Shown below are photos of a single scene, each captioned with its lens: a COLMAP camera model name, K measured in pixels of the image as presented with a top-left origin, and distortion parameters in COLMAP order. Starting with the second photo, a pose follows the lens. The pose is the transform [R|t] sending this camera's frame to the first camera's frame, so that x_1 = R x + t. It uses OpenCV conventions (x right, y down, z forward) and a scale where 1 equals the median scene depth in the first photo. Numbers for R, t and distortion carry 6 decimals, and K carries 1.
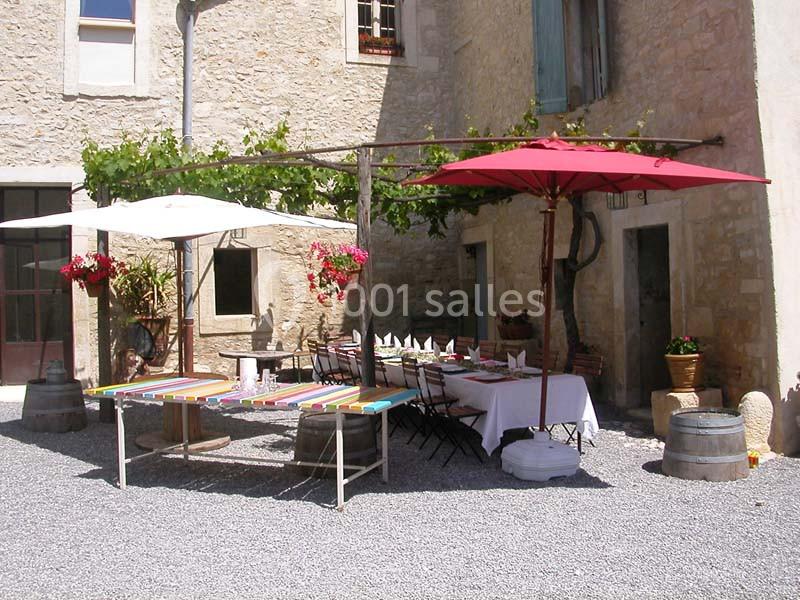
lens RADIAL K [[861.9, 0, 400.0], [0, 861.9, 300.0], [0, 0, 1]] dist [-0.182334, 0.030956]
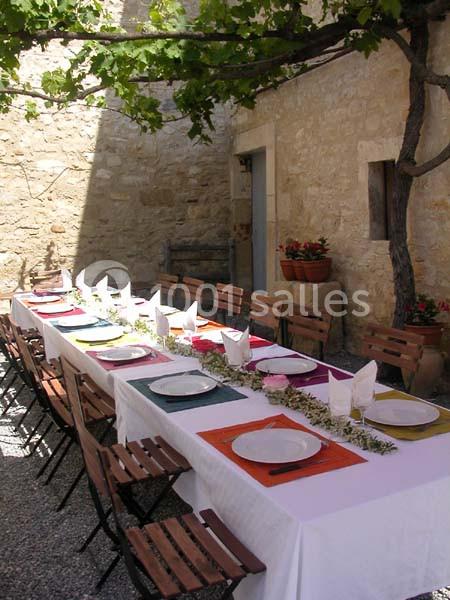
lens RADIAL K [[646.5, 0, 225.0], [0, 646.5, 300.0], [0, 0, 1]] dist [-0.182334, 0.030956]
pose [[0.999142, 0.003074, 0.041310, 0.041841], [-0.007659, 0.993756, 0.111311, 0.002907], [-0.040710, -0.111532, 0.992927, 0.427949]]
